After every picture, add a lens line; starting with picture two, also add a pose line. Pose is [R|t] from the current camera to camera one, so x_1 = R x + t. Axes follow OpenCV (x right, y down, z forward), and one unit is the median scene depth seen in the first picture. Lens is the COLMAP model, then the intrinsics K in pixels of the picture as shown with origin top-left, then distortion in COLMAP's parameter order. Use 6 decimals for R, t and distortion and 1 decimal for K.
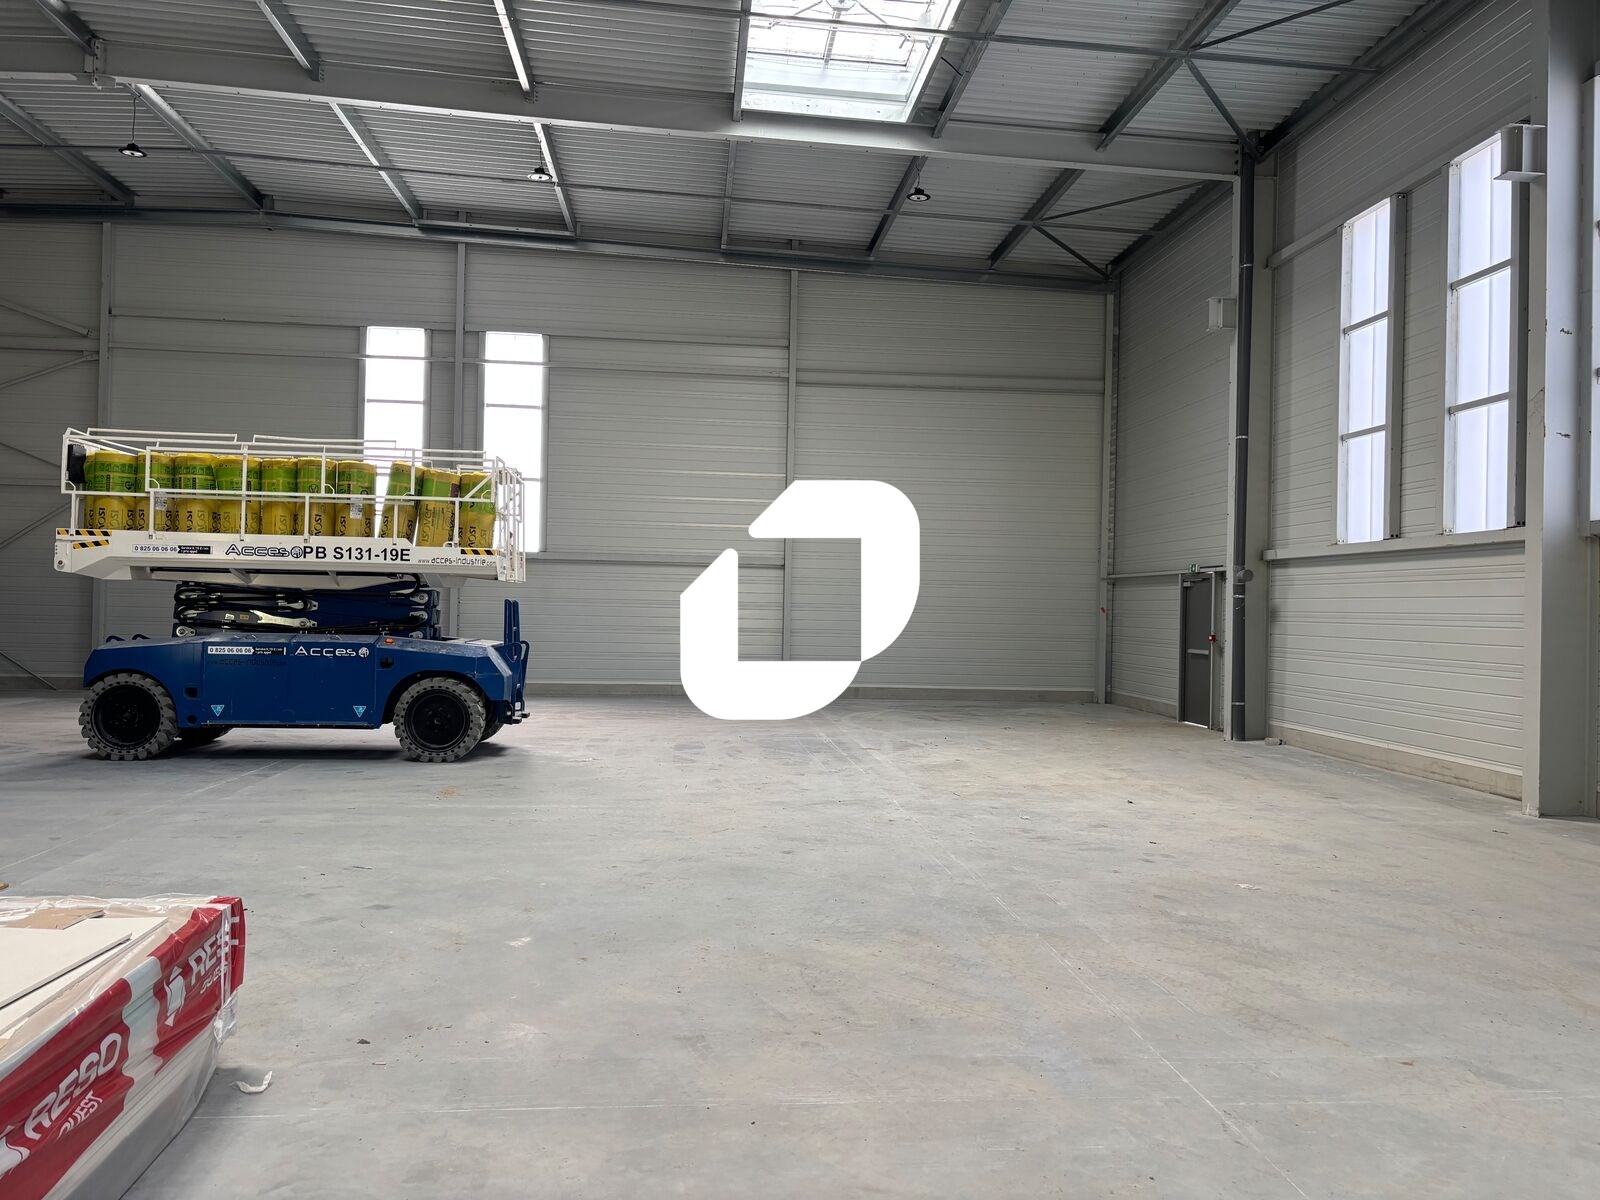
lens RADIAL K [[1205.4, 0, 810.3], [0, 1205.4, 596.6], [0, 0, 1]] dist [0.055850, -0.056362]
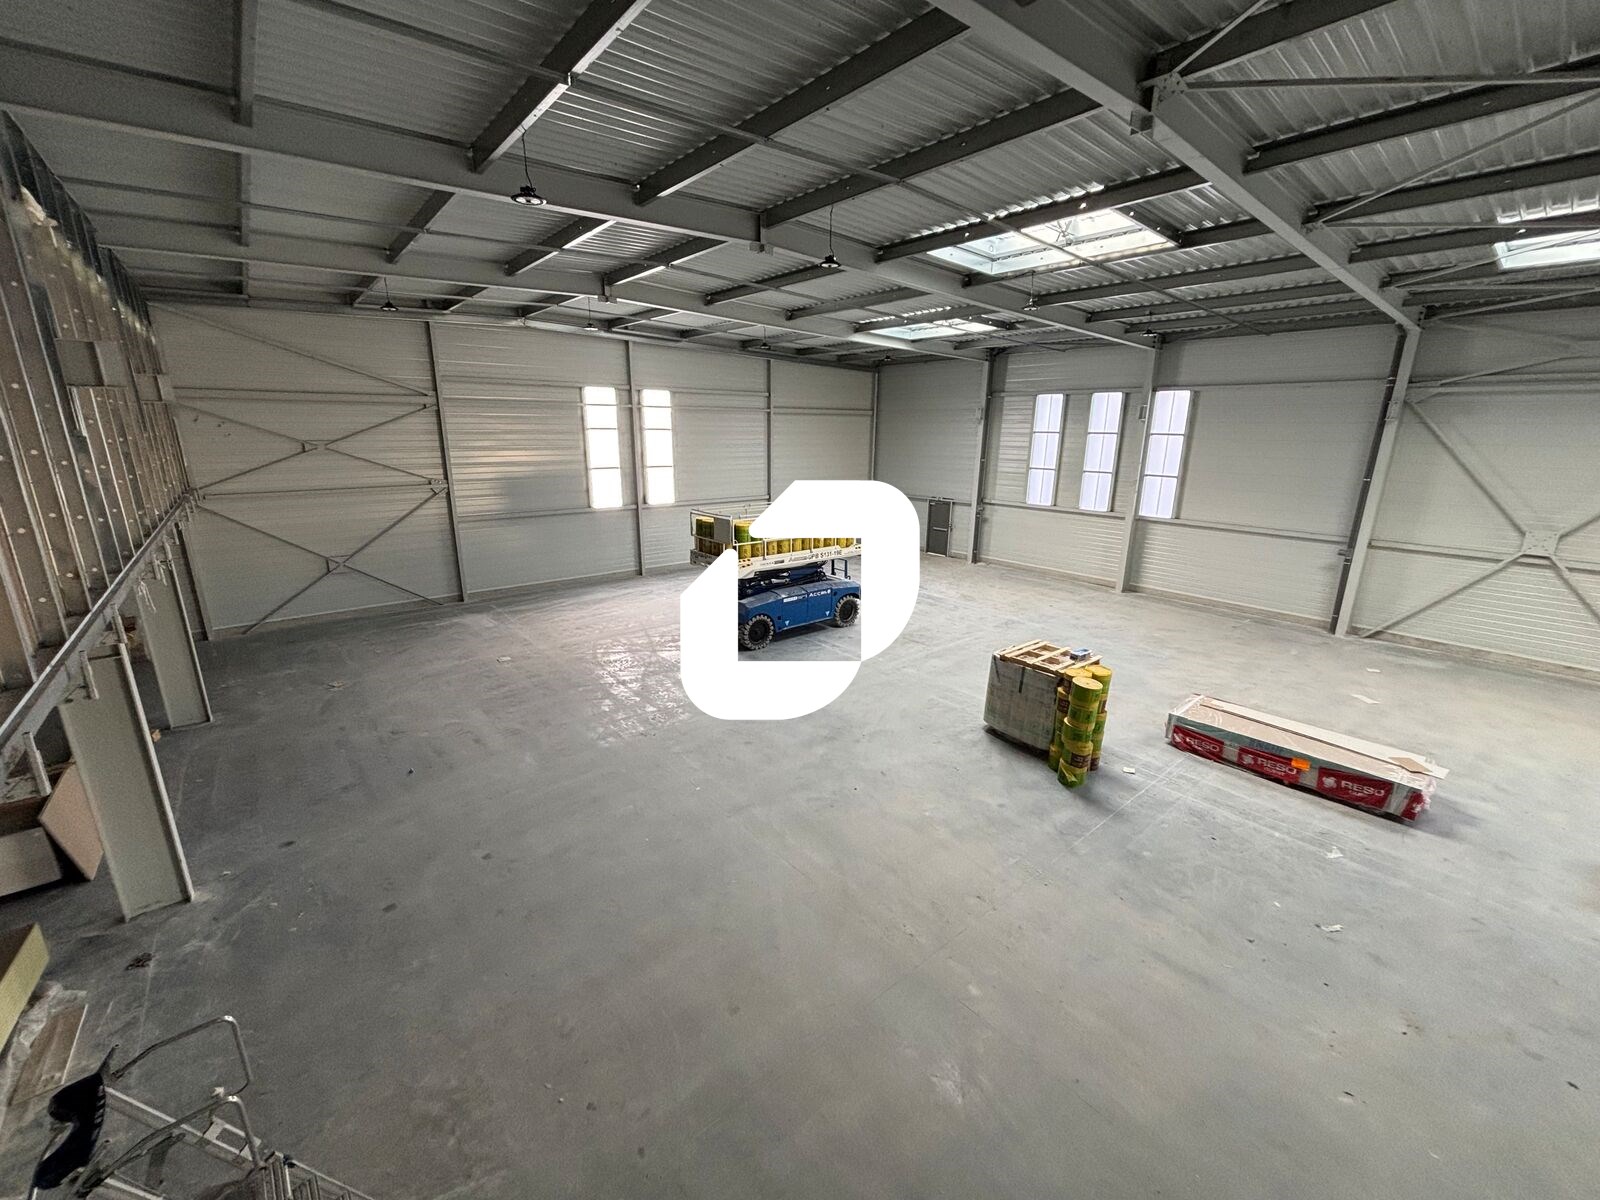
lens RADIAL K [[642.1, 0, 792.3], [0, 642.1, 602.4], [0, 0, 1]] dist [-0.006561, 0.000820]
pose [[0.823130, -0.161686, 0.544348, -1.046611], [0.002357, 0.959572, 0.281455, -0.278858], [-0.567848, -0.230391, 0.790233, -0.009435]]
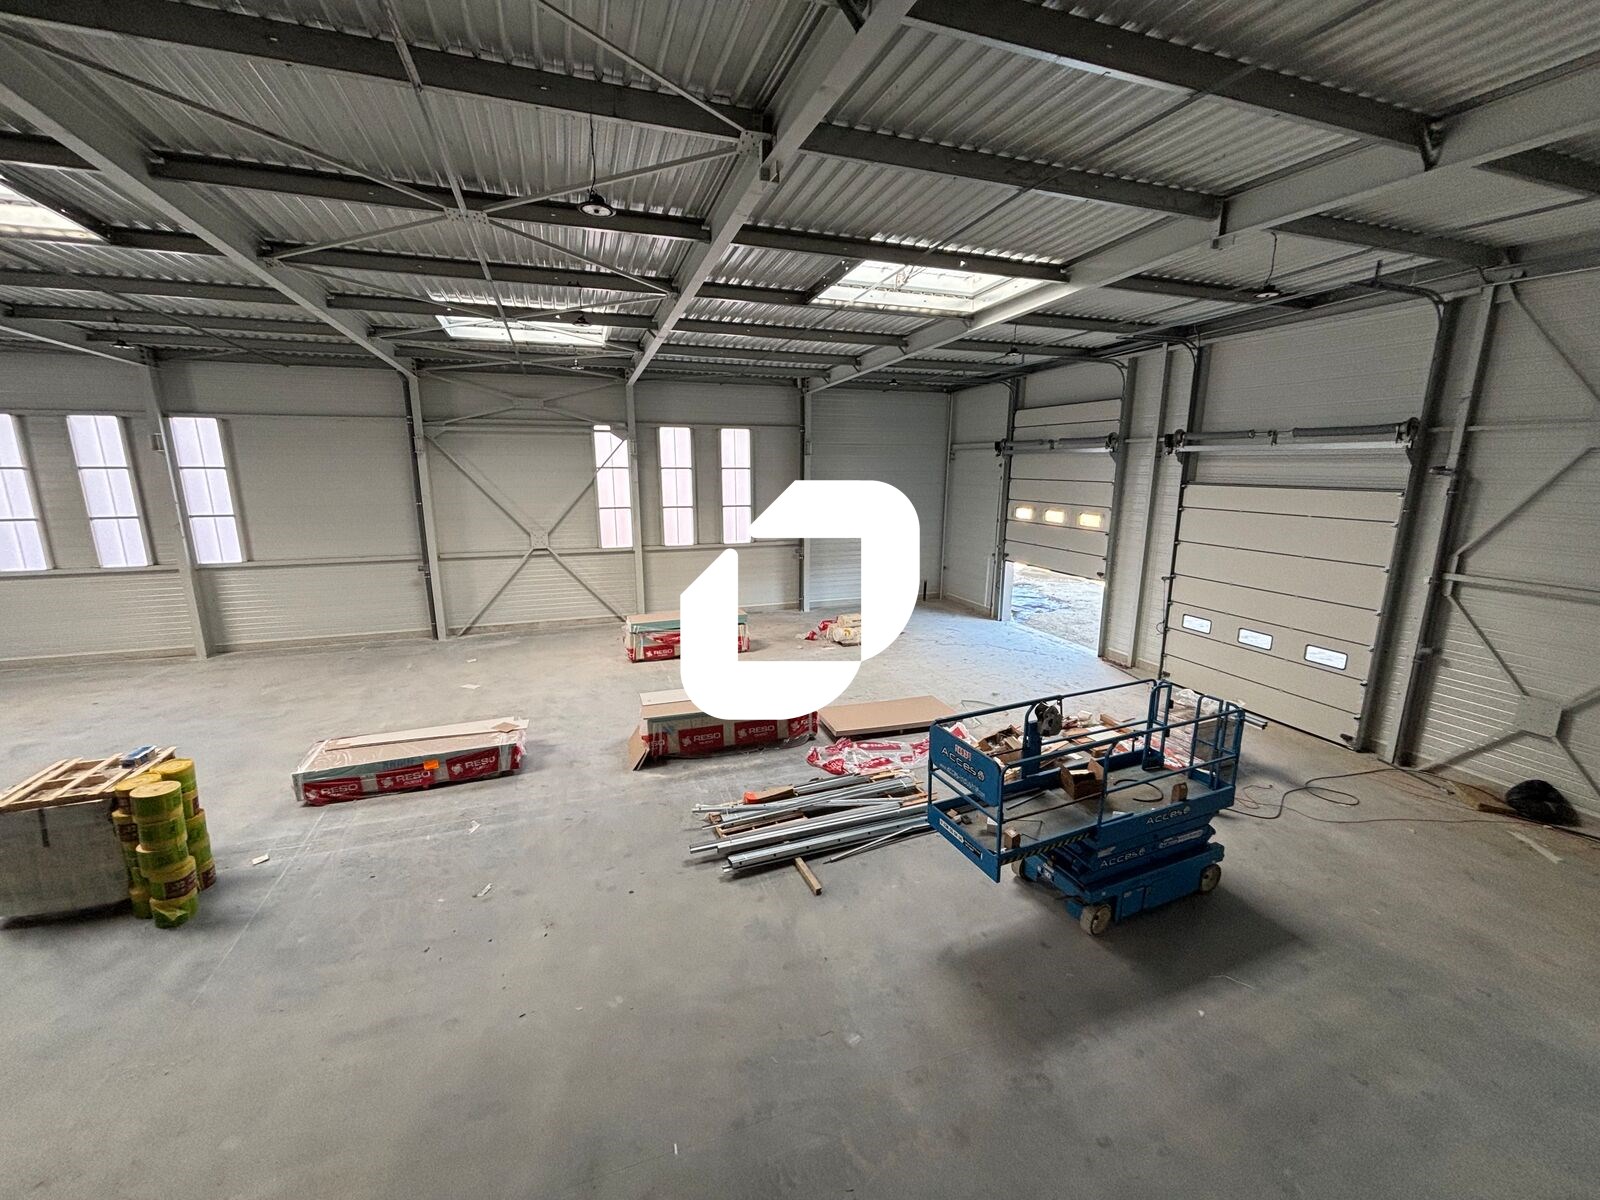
lens RADIAL K [[642.1, 0, 799.0], [0, 642.1, 603.4], [0, 0, 1]] dist [-0.006561, 0.000820]
pose [[-0.260183, -0.225369, 0.938889, -1.023959], [-0.016125, 0.973257, 0.229150, -0.280271], [-0.965425, 0.044481, -0.256860, -0.049495]]
